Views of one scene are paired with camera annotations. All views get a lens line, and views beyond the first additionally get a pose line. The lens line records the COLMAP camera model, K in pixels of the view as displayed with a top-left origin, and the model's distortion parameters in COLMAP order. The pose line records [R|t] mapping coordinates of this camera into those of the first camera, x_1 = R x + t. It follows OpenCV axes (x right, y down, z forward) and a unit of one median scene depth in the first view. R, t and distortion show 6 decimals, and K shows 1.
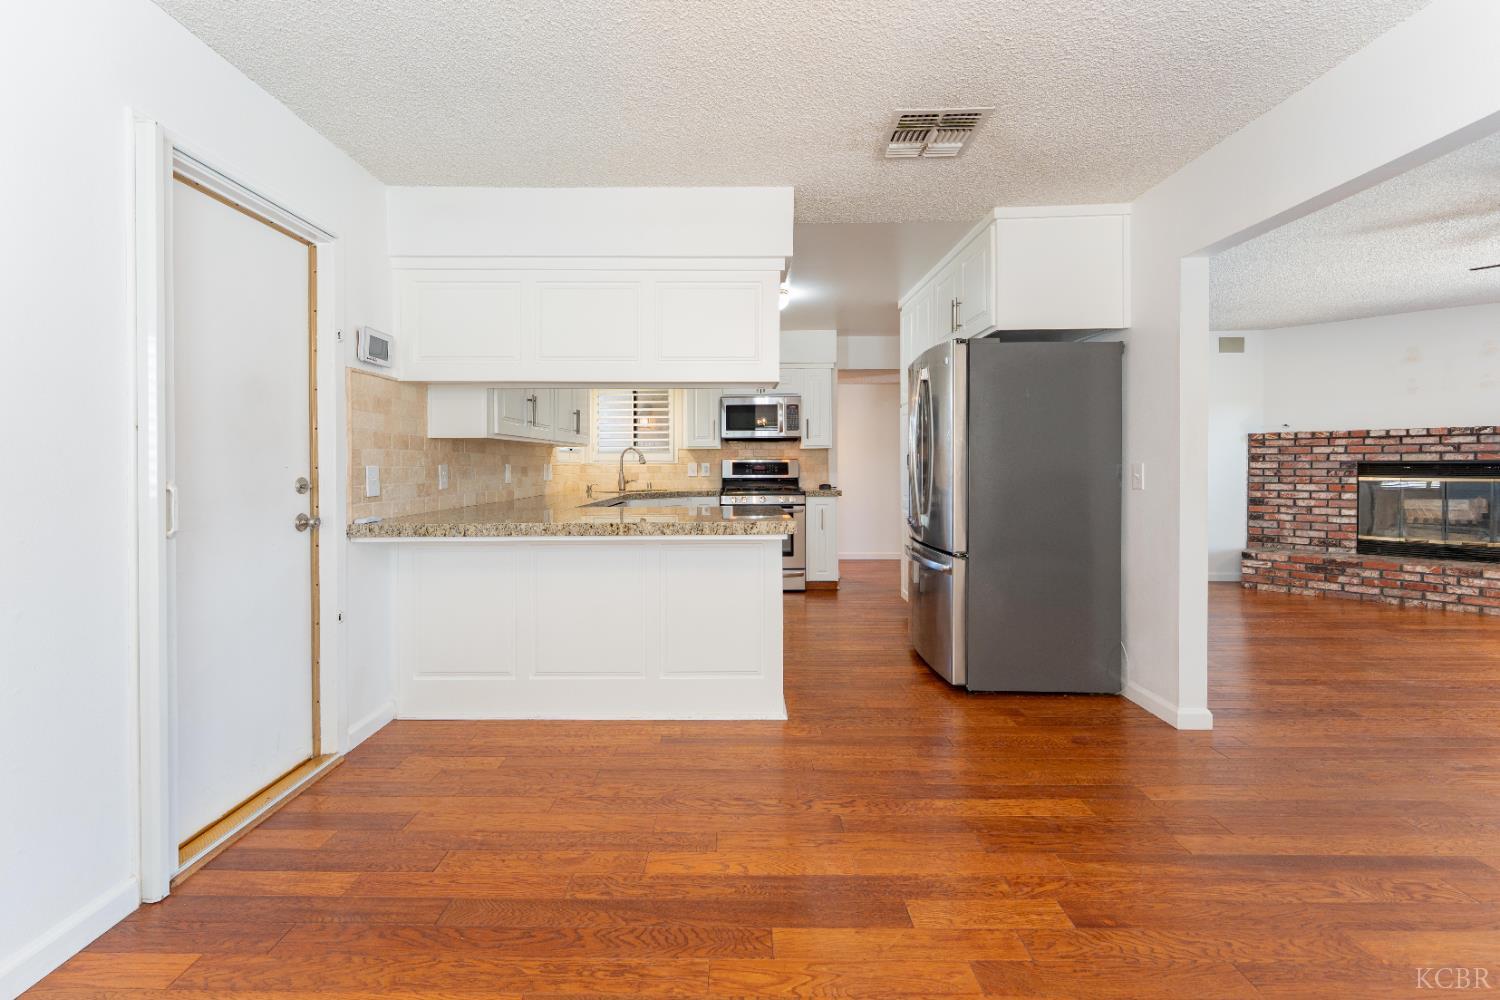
lens RADIAL K [[602.7, 0, 745.7], [0, 602.7, 475.2], [0, 0, 1]] dist [0.000861, -0.000511]
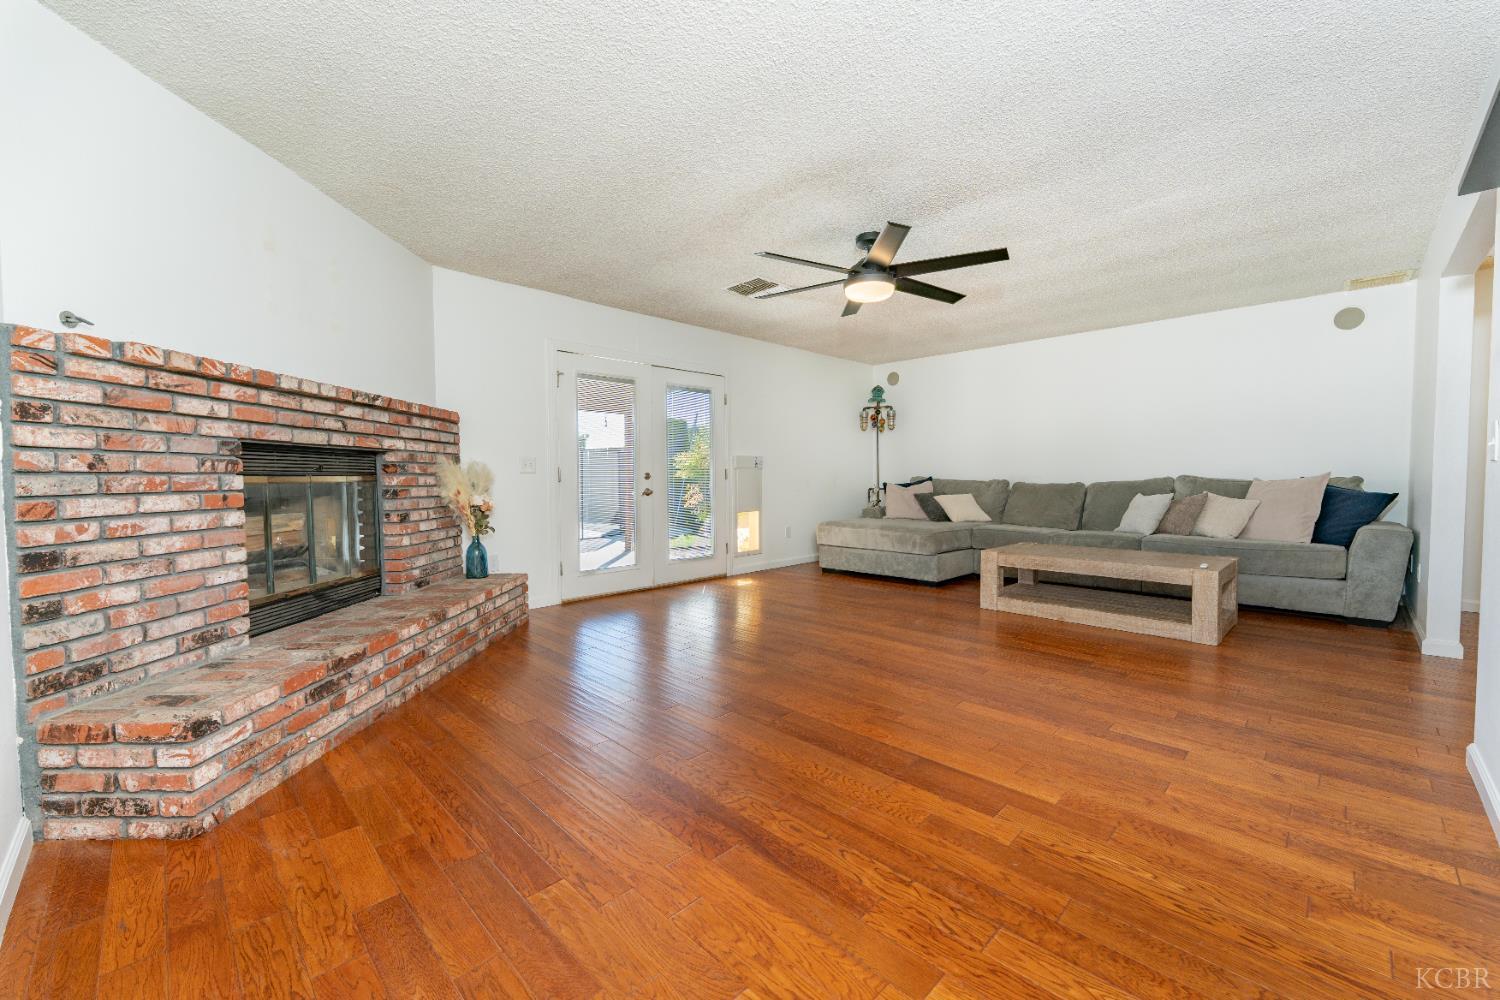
lens RADIAL K [[602.7, 0, 757.0], [0, 602.7, 501.7], [0, 0, 1]] dist [0.000861, -0.000511]
pose [[-0.721836, -0.023043, 0.691681, 0.450579], [0.017899, 0.998490, 0.051944, 0.006995], [-0.691833, 0.049876, -0.720333, 1.117088]]
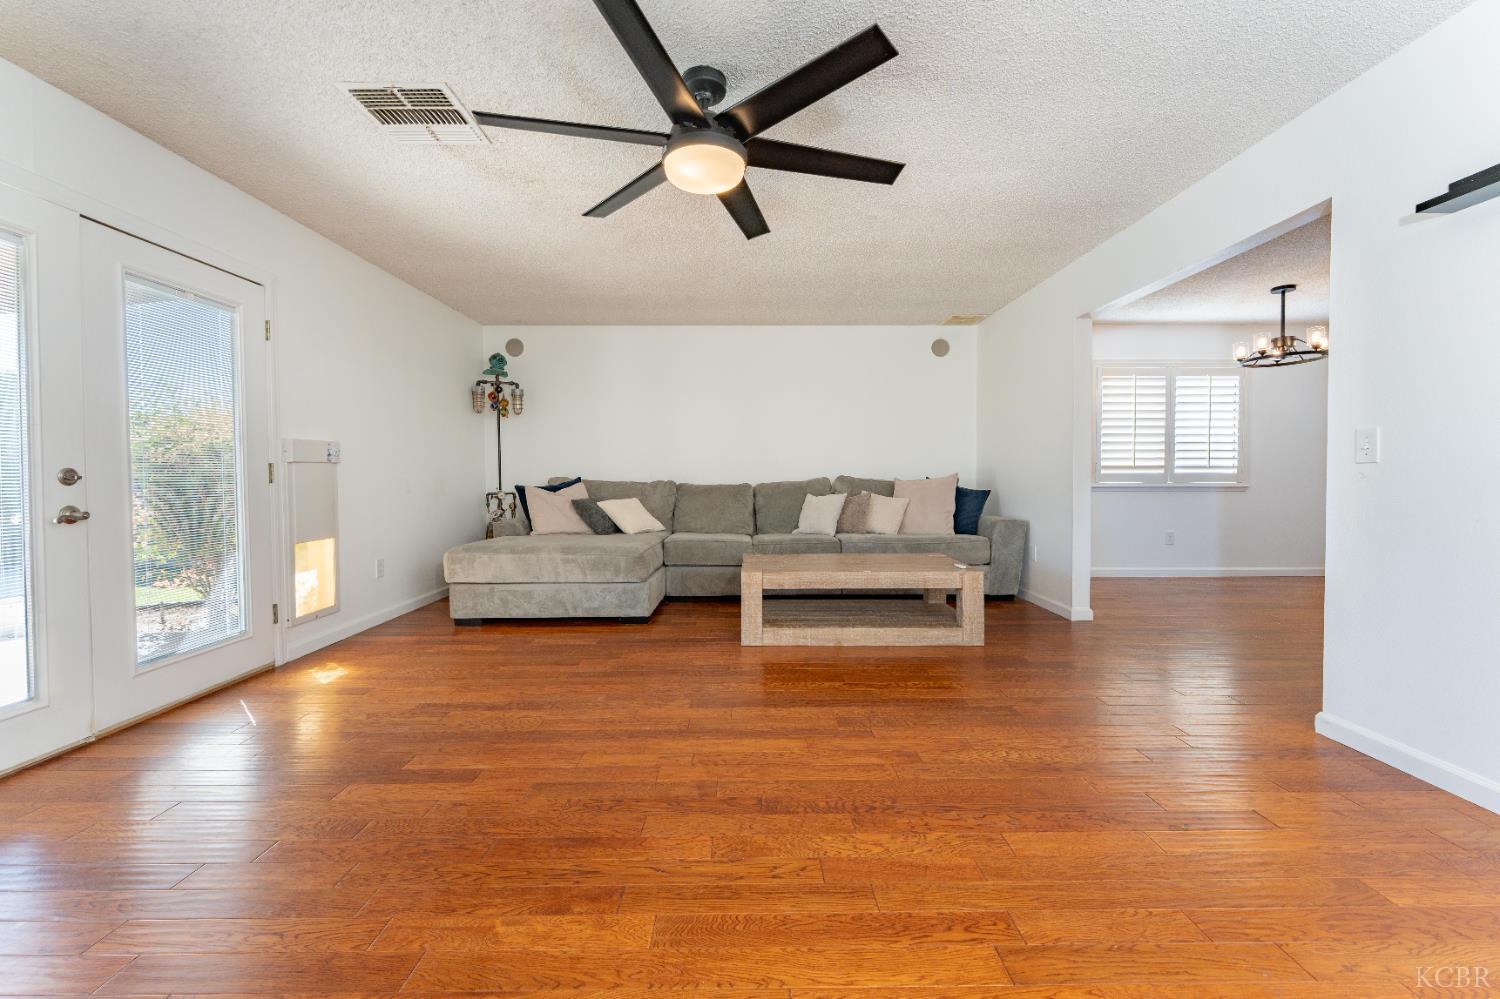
lens RADIAL K [[602.7, 0, 751.7], [0, 602.7, 490.5], [0, 0, 1]] dist [0.000861, -0.000511]
pose [[-0.999682, 0.007228, -0.024177, 0.856497], [0.006183, 0.999056, 0.043003, 0.007584], [0.024465, 0.042839, -0.998782, 0.926406]]
